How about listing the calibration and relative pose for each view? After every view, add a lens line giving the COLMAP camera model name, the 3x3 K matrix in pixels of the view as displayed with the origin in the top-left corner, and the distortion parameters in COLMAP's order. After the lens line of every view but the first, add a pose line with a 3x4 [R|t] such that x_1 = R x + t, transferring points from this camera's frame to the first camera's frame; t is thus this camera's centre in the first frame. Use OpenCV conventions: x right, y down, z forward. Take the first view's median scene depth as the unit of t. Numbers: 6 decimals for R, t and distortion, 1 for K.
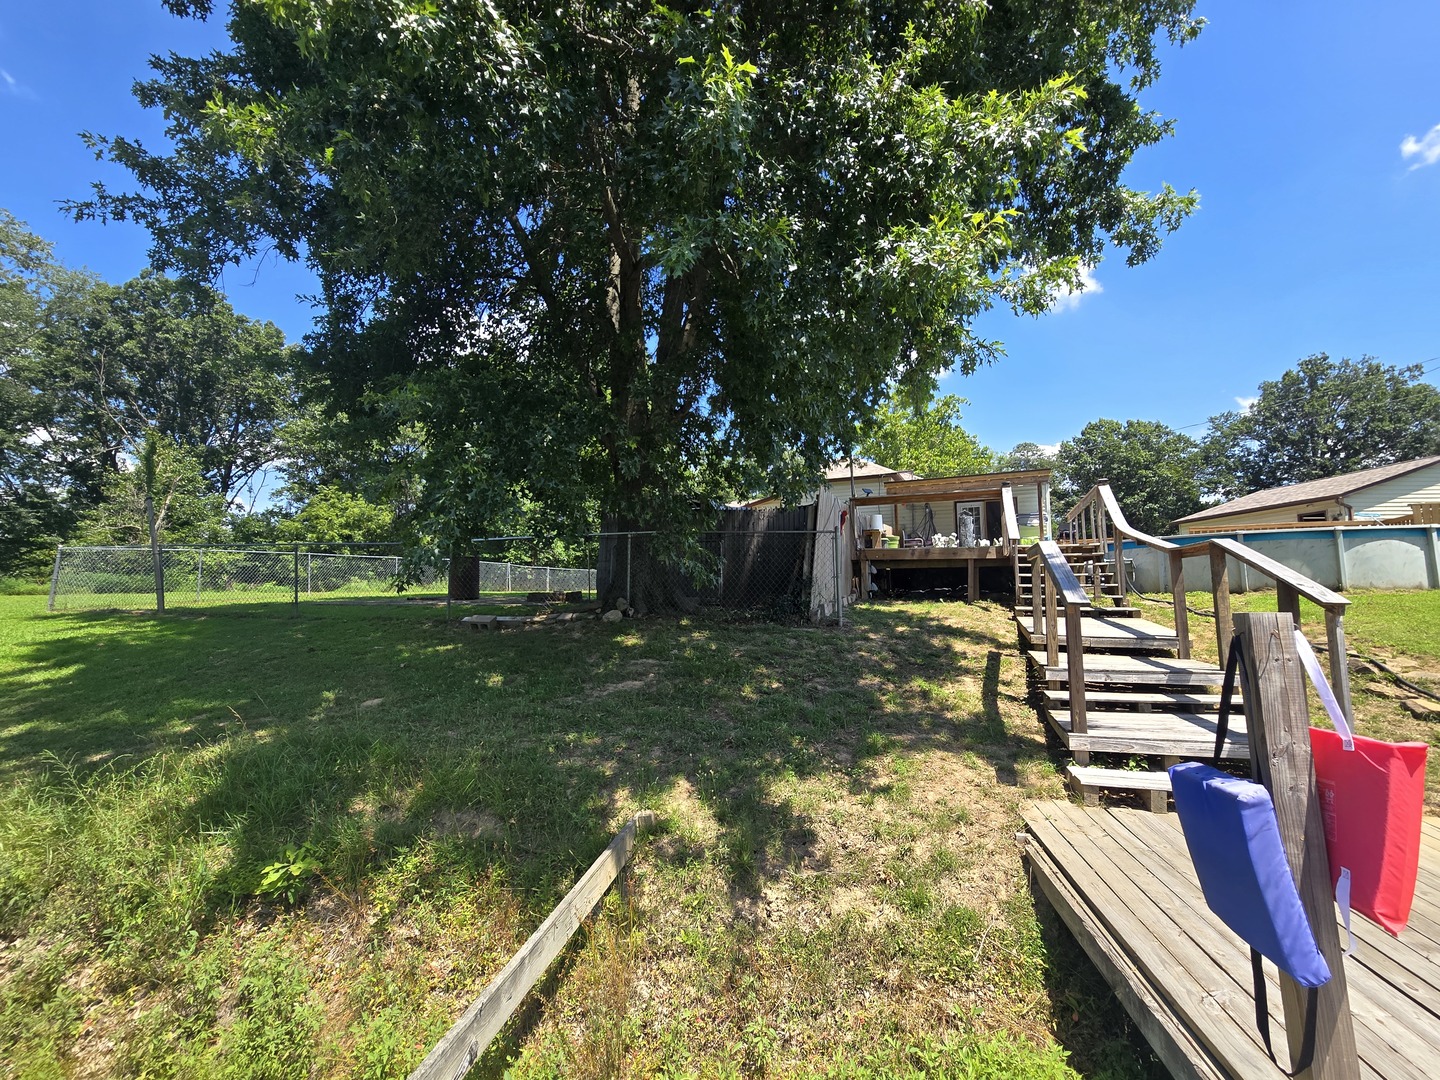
lens RADIAL K [[593.7, 0, 724.2], [0, 593.7, 539.4], [0, 0, 1]] dist [-0.001575, 0.001607]
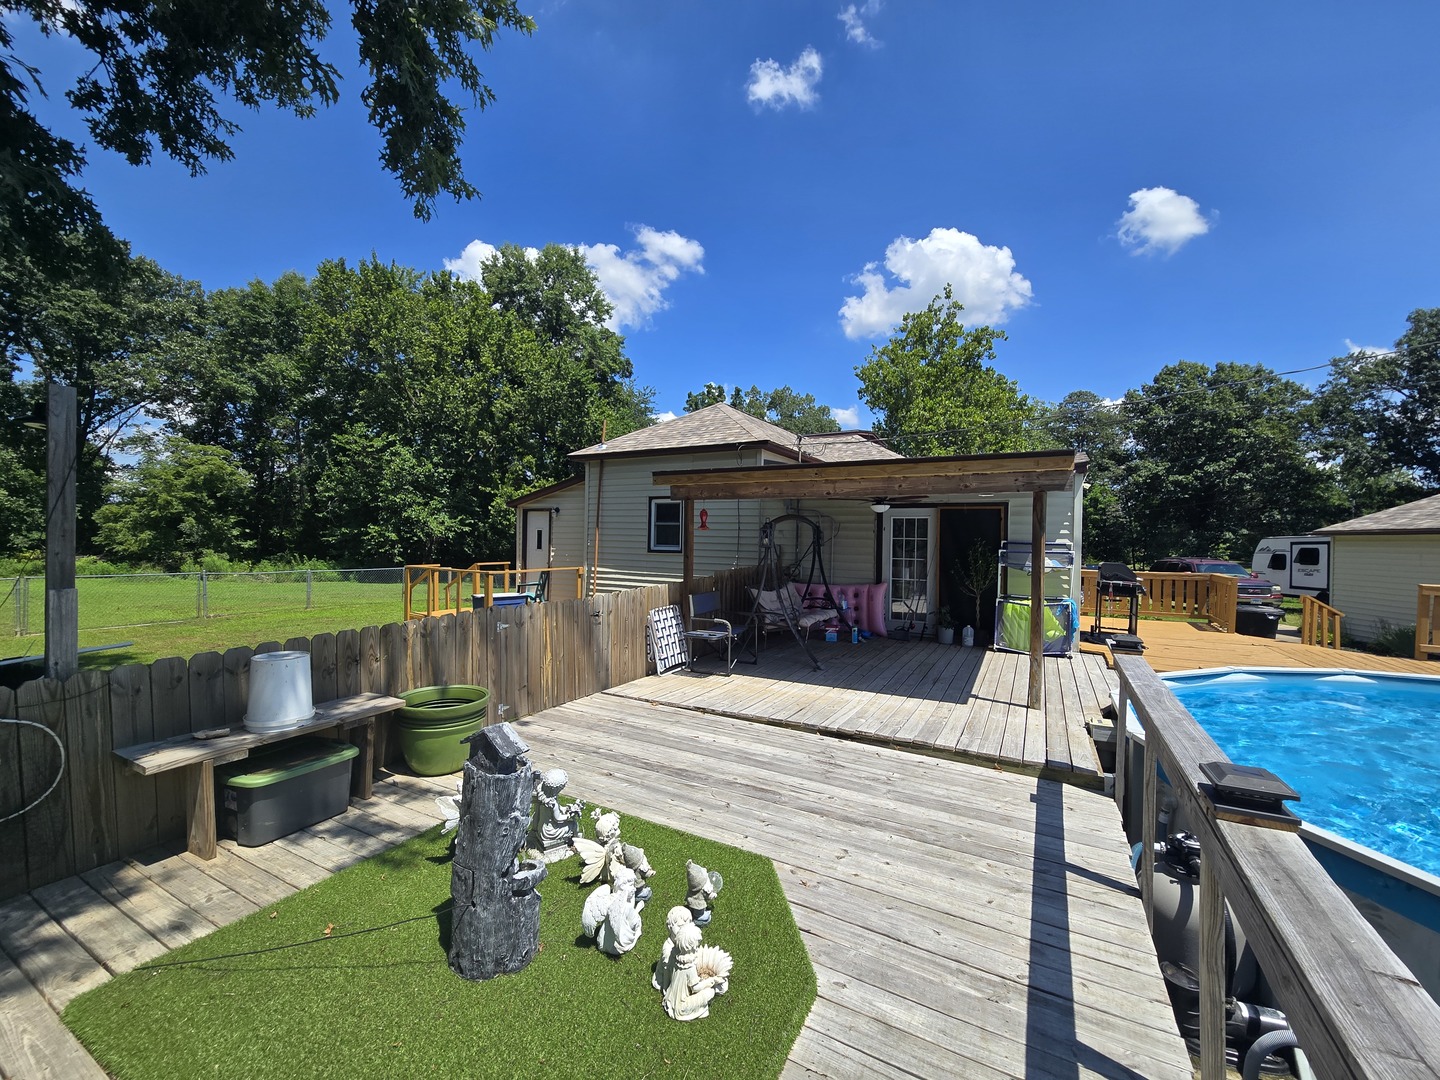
lens RADIAL K [[593.7, 0, 724.9], [0, 593.7, 540.2], [0, 0, 1]] dist [-0.001575, 0.001607]
pose [[0.997559, 0.024913, -0.065233, 0.096641], [-0.019400, 0.996291, 0.083831, -0.023090], [0.067080, -0.082361, 0.994343, 0.172082]]
